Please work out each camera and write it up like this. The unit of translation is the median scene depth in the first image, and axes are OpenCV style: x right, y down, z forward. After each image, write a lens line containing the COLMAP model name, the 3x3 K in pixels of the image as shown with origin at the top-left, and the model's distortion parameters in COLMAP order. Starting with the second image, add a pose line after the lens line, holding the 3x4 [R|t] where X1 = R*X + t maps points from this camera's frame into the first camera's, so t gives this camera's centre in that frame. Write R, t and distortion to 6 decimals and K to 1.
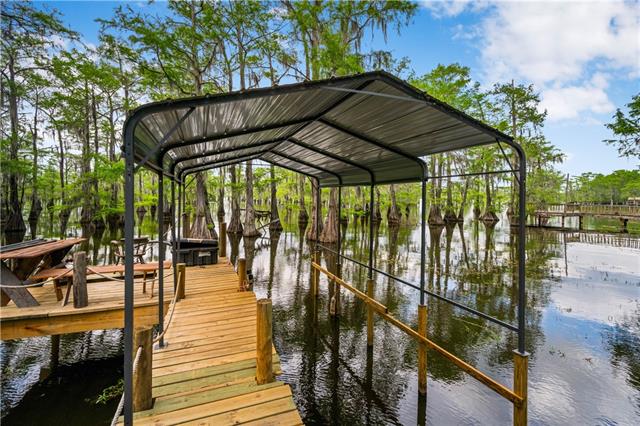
lens RADIAL K [[298.4, 0, 322.8], [0, 298.4, 191.8], [0, 0, 1]] dist [-0.002997, -0.000040]
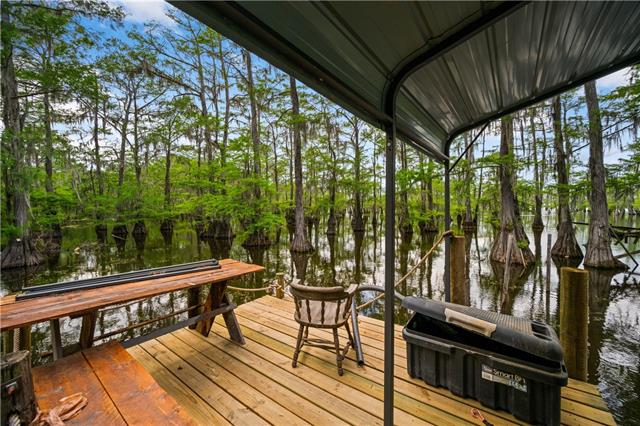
lens RADIAL K [[253.6, 0, 323.2], [0, 253.6, 211.9], [0, 0, 1]] dist [0.000553, -0.000582]
pose [[0.518996, 0.006342, -0.854753, -0.072677], [0.020183, 0.999603, 0.019672, 0.010413], [0.854538, -0.027461, 0.518662, 0.190248]]
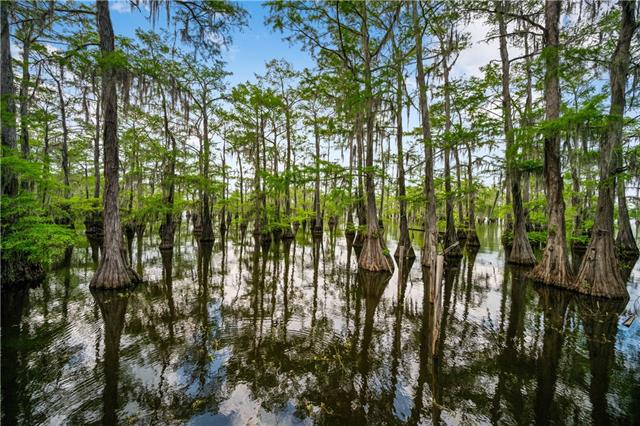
lens RADIAL K [[253.6, 0, 324.1], [0, 253.6, 212.5], [0, 0, 1]] dist [0.000553, -0.000582]
pose [[0.913838, 0.009151, -0.405975, -0.185263], [-0.001737, 0.999825, 0.018628, 0.001308], [0.406074, -0.016318, 0.913694, 0.241992]]
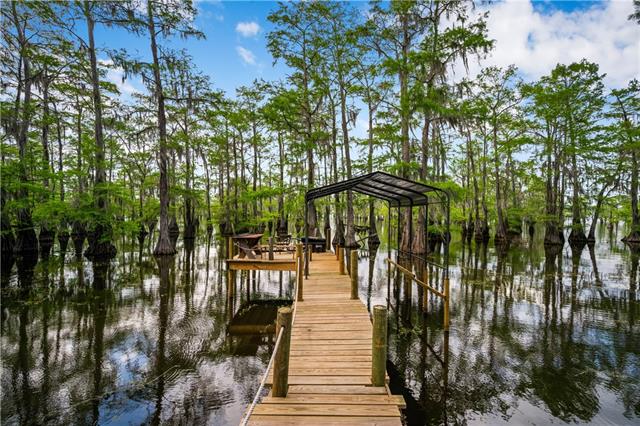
lens RADIAL K [[331.0, 0, 318.2], [0, 331.0, 214.0], [0, 0, 1]] dist [0.000785, -0.000002]
pose [[0.937393, -0.001694, -0.348270, 0.072458], [0.007648, 0.999847, 0.015722, -0.002899], [0.348190, -0.017401, 0.937263, -0.215466]]
